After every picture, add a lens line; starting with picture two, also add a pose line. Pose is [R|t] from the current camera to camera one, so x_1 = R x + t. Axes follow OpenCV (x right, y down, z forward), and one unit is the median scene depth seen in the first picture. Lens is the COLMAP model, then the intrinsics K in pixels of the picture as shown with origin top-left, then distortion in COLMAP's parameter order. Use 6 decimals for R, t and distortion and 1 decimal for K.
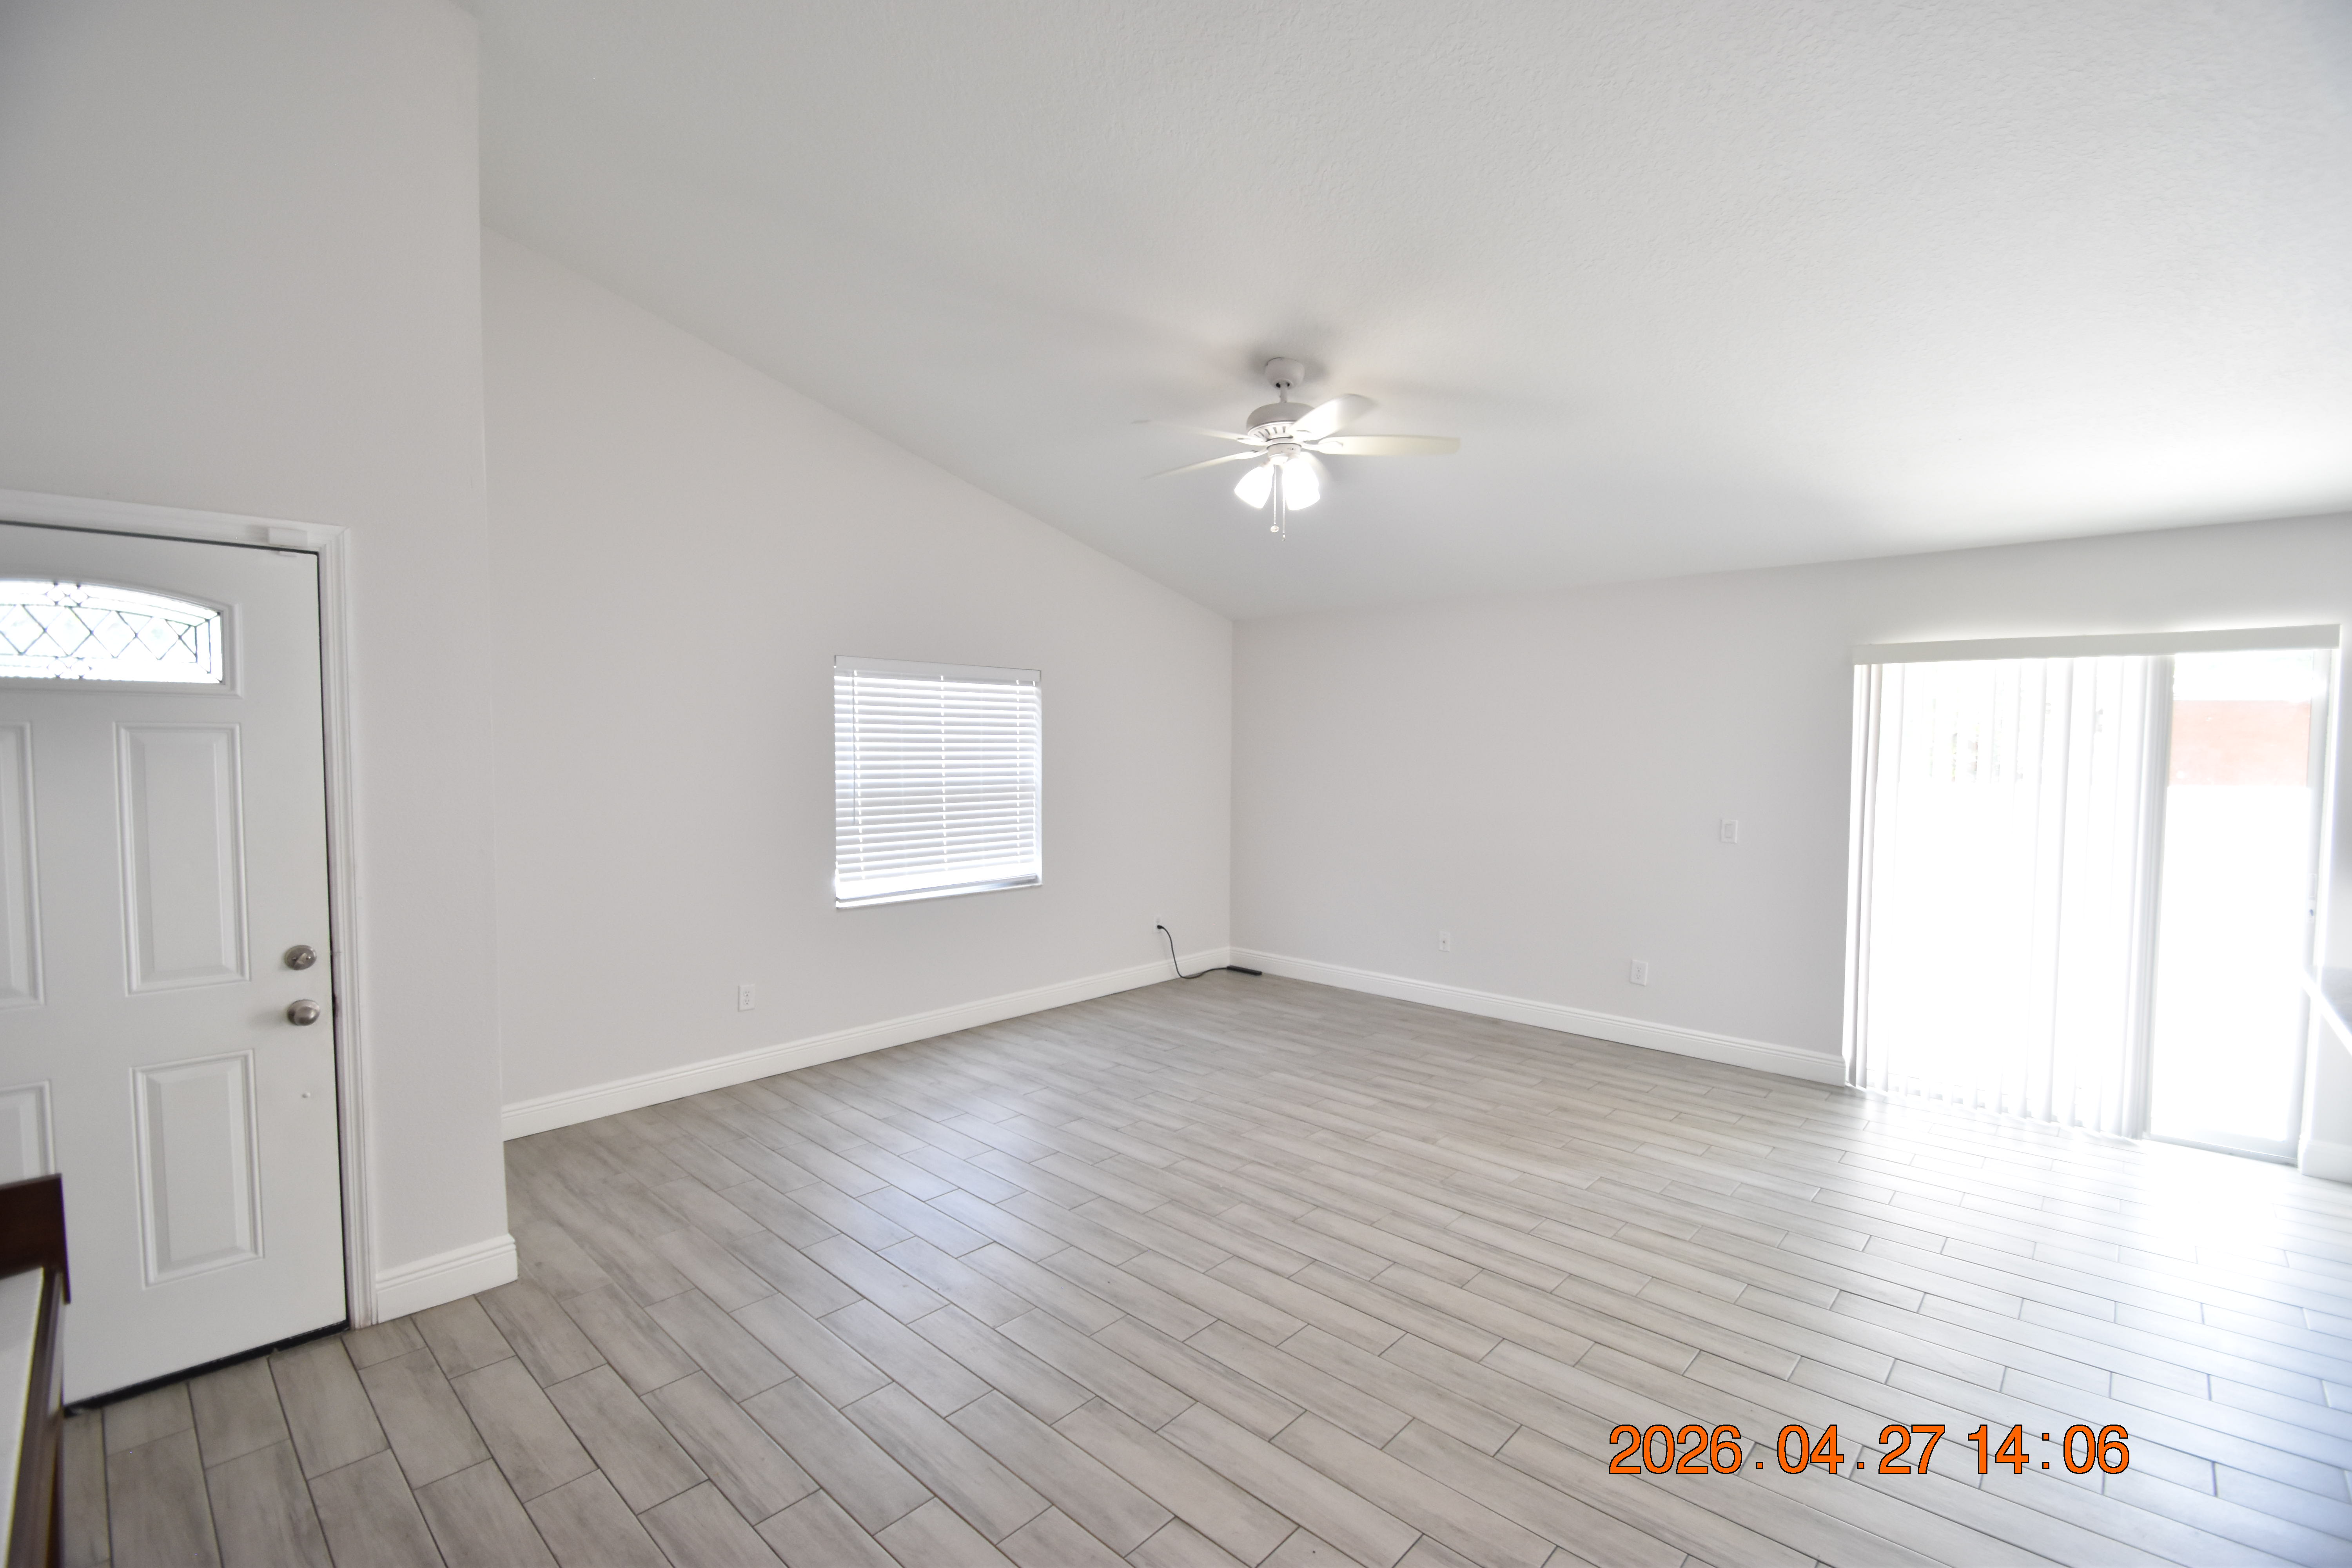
lens RADIAL K [[1026.6, 0, 1172.5], [0, 1026.6, 787.5], [0, 0, 1]] dist [0.009008, -0.013561]
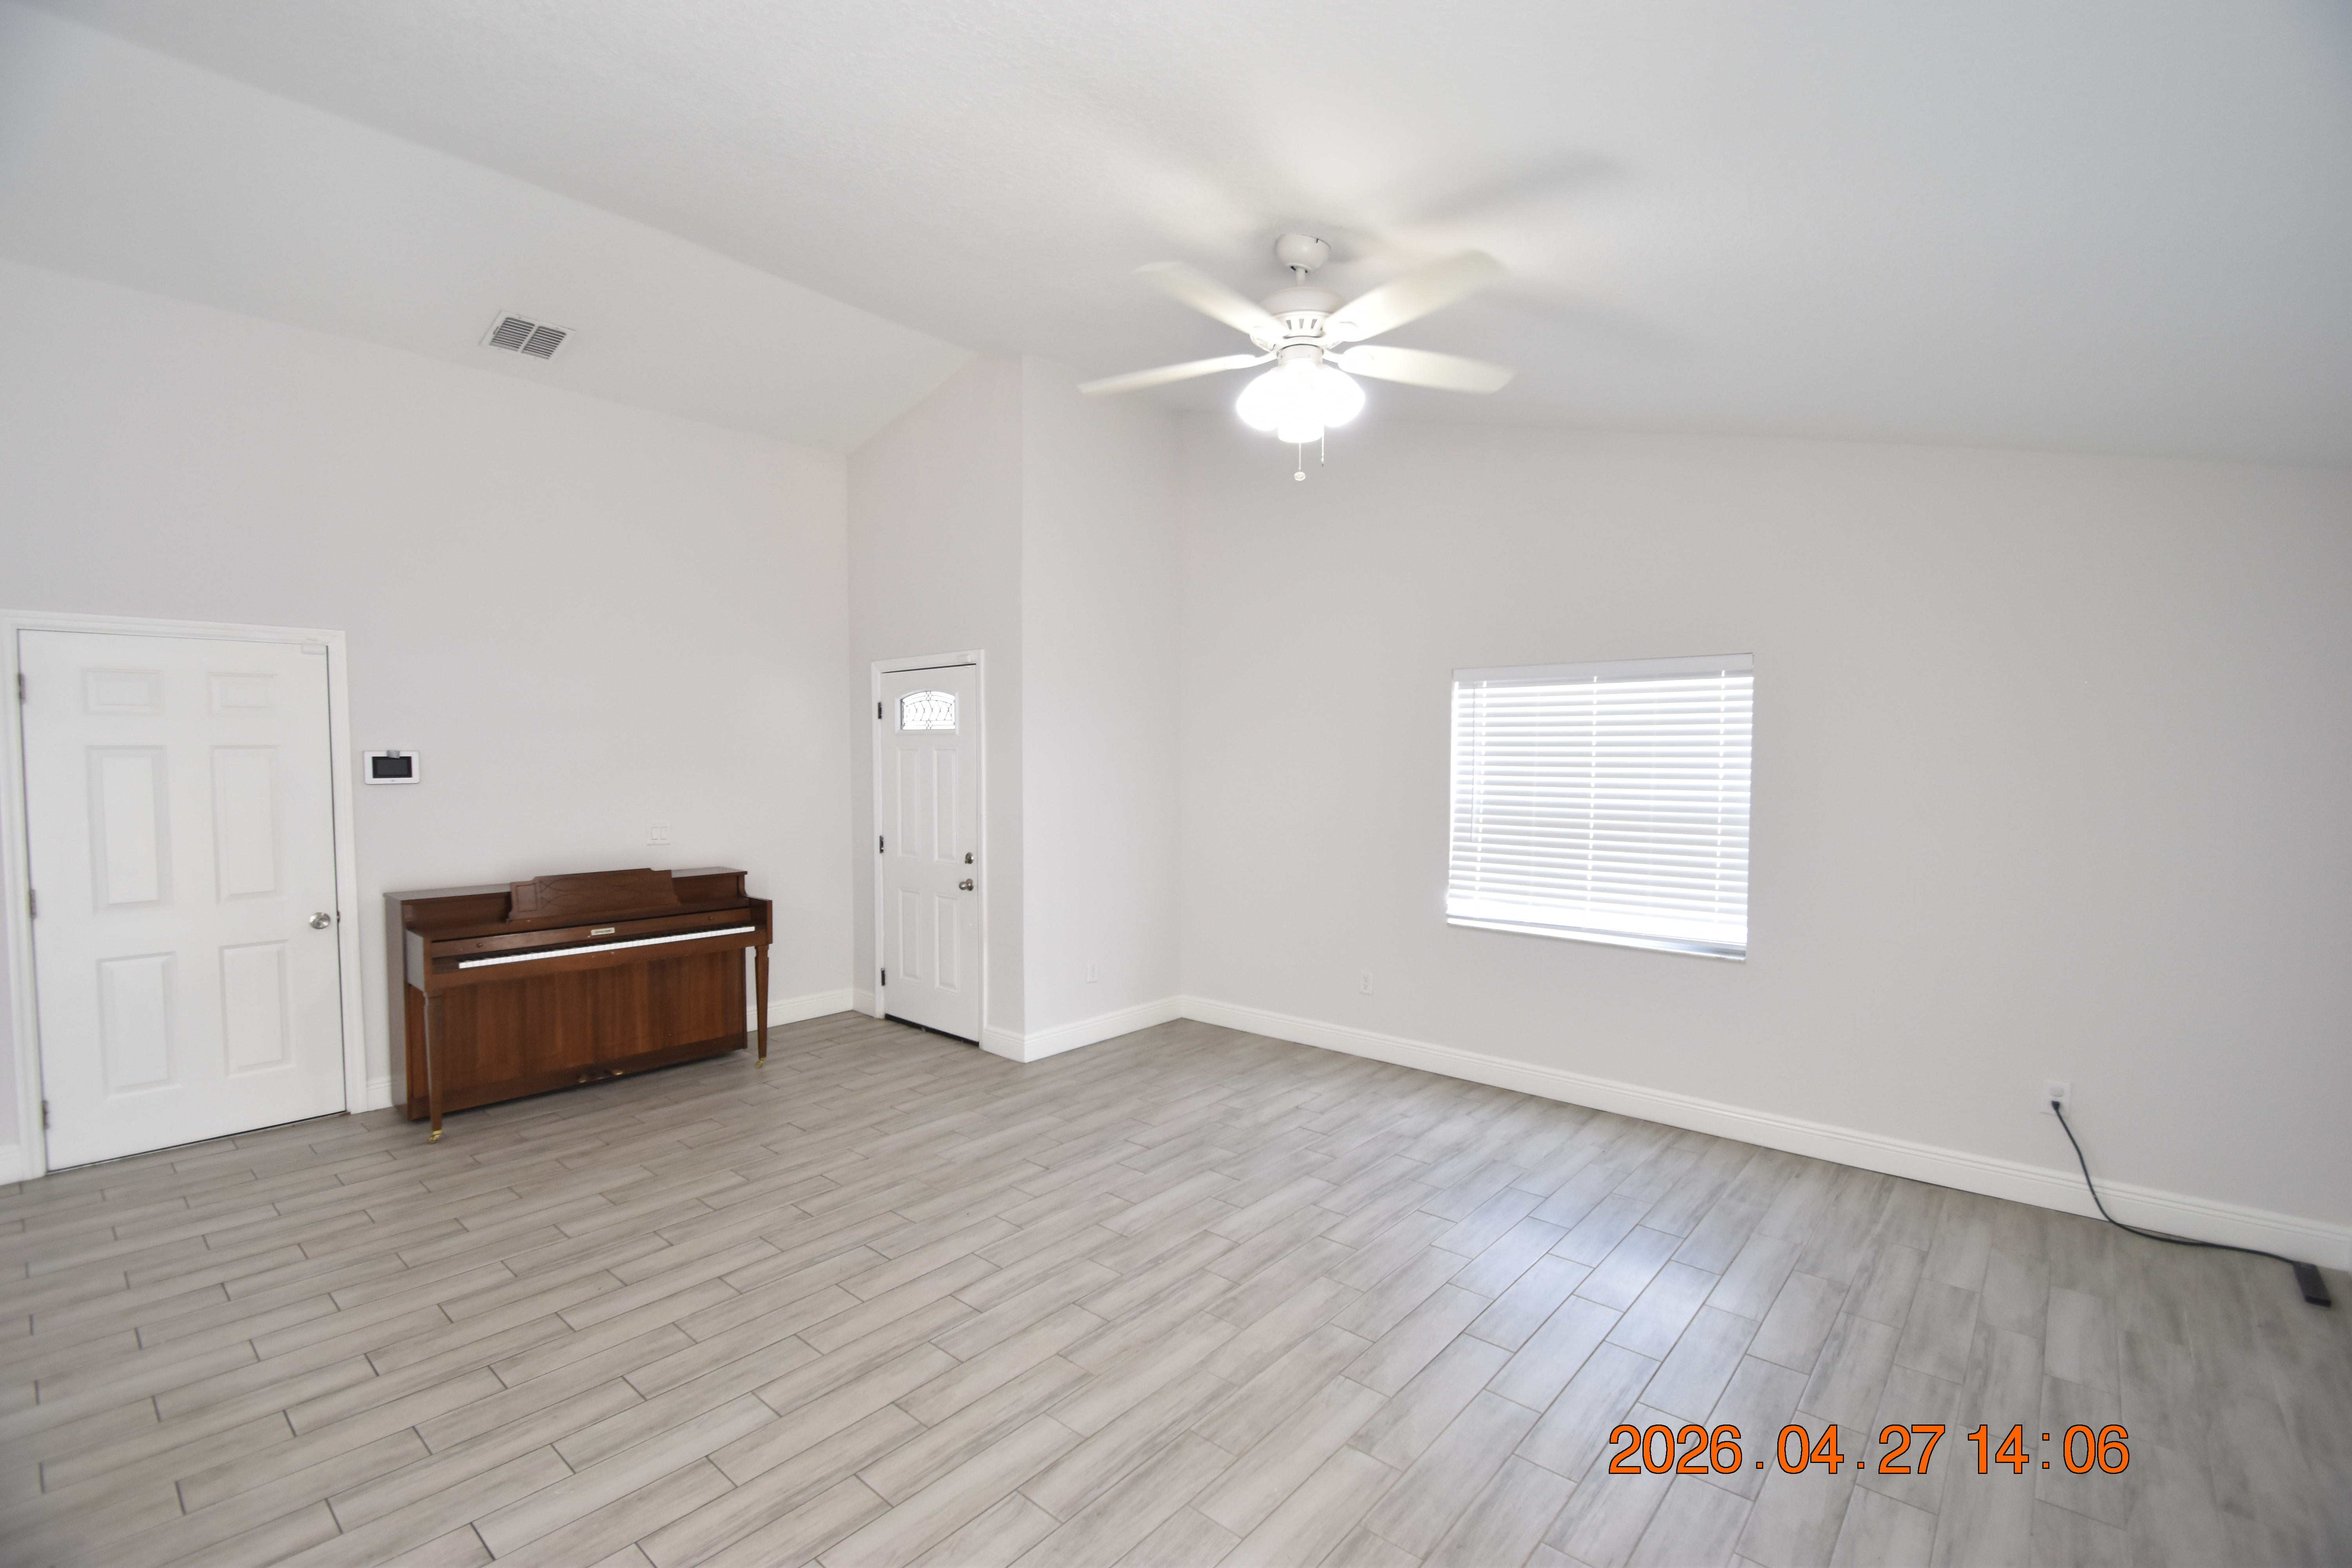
lens RADIAL K [[1026.6, 0, 1175.3], [0, 1026.6, 799.0], [0, 0, 1]] dist [0.009008, -0.013561]
pose [[0.038350, 0.038924, -0.998506, 0.746951], [-0.045849, 0.998257, 0.037153, -0.031271], [0.998212, 0.044356, 0.040068, 0.791976]]
